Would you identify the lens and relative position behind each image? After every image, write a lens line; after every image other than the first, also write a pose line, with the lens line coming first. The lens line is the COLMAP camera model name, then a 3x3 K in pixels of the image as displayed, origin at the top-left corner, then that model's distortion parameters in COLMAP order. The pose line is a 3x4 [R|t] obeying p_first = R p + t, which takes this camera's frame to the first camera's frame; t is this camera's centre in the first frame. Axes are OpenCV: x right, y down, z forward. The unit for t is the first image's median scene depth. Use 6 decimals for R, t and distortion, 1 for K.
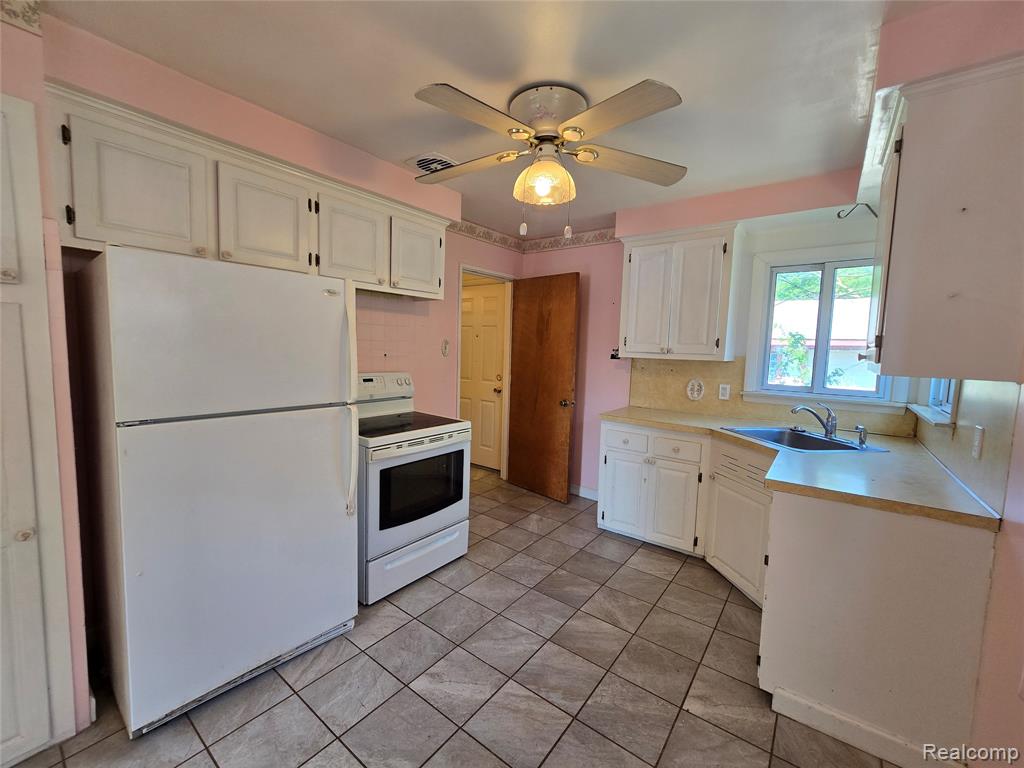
lens RADIAL K [[420.3, 0, 504.1], [0, 420.3, 383.9], [0, 0, 1]] dist [-0.006061, 0.001245]
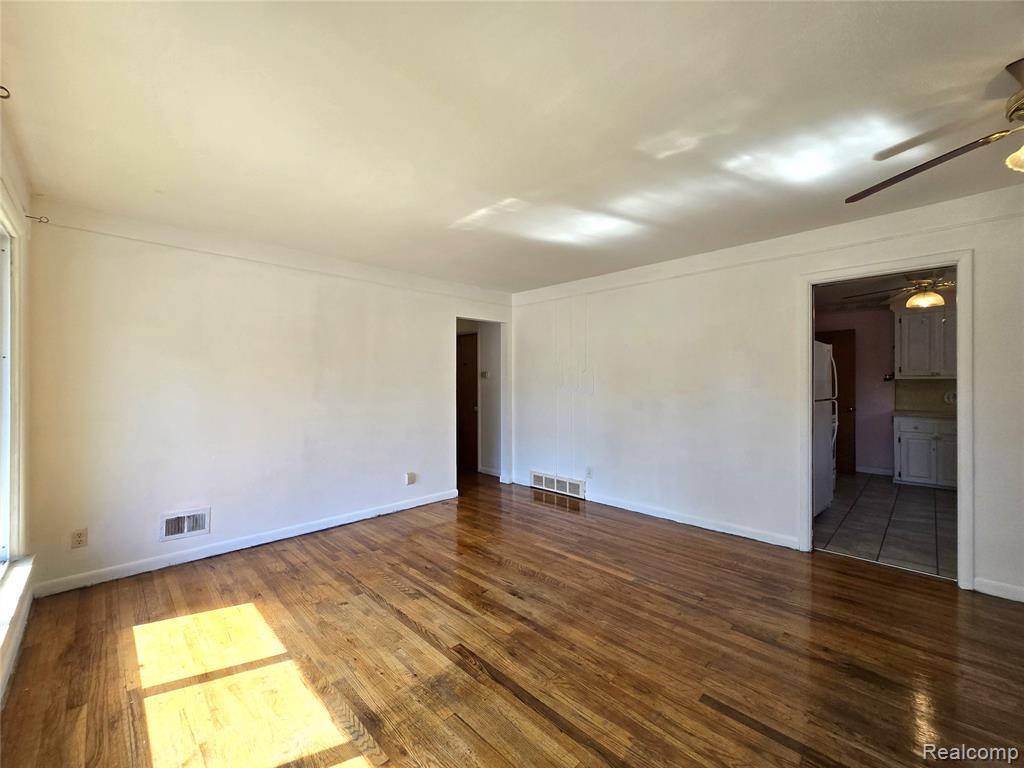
lens RADIAL K [[420.3, 0, 505.8], [0, 420.3, 382.0], [0, 0, 1]] dist [-0.006061, 0.001245]
pose [[0.991070, -0.027759, -0.130425, -1.276587], [0.015183, 0.995222, -0.096447, 0.102412], [0.132479, 0.093606, 0.986756, -1.025809]]
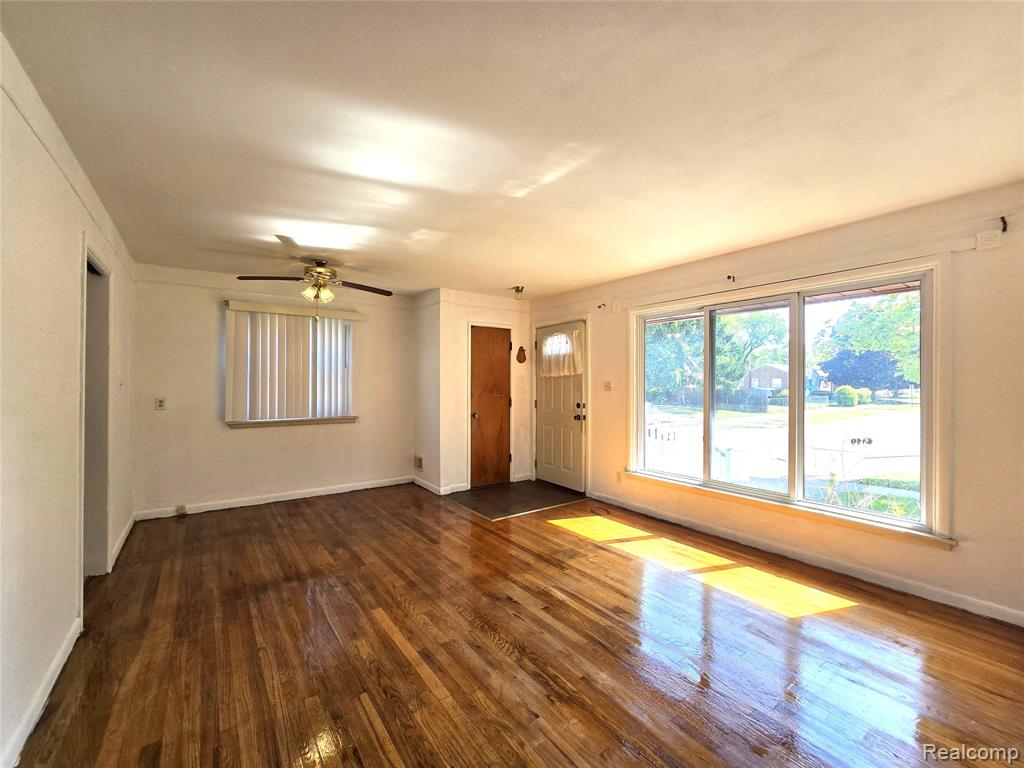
lens RADIAL K [[420.3, 0, 505.6], [0, 420.3, 383.4], [0, 0, 1]] dist [-0.006061, 0.001245]
pose [[-0.959301, -0.027753, 0.281020, -1.621686], [-0.001392, 0.995611, 0.093575, -0.080473], [-0.282384, 0.089375, -0.955129, 0.804860]]
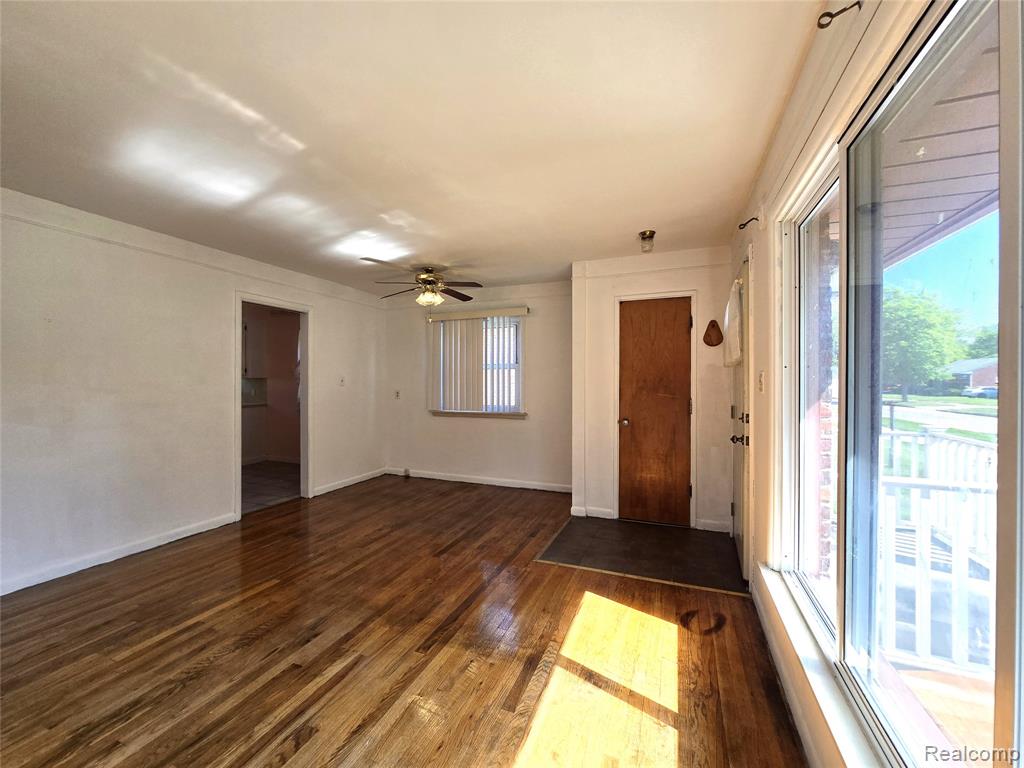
lens RADIAL K [[420.3, 0, 504.6], [0, 420.3, 383.3], [0, 0, 1]] dist [-0.006061, 0.001245]
pose [[-0.272150, -0.029117, 0.961814, -2.212981], [0.079895, 0.995407, 0.052740, 0.009237], [-0.958932, 0.091198, -0.268574, -0.228106]]
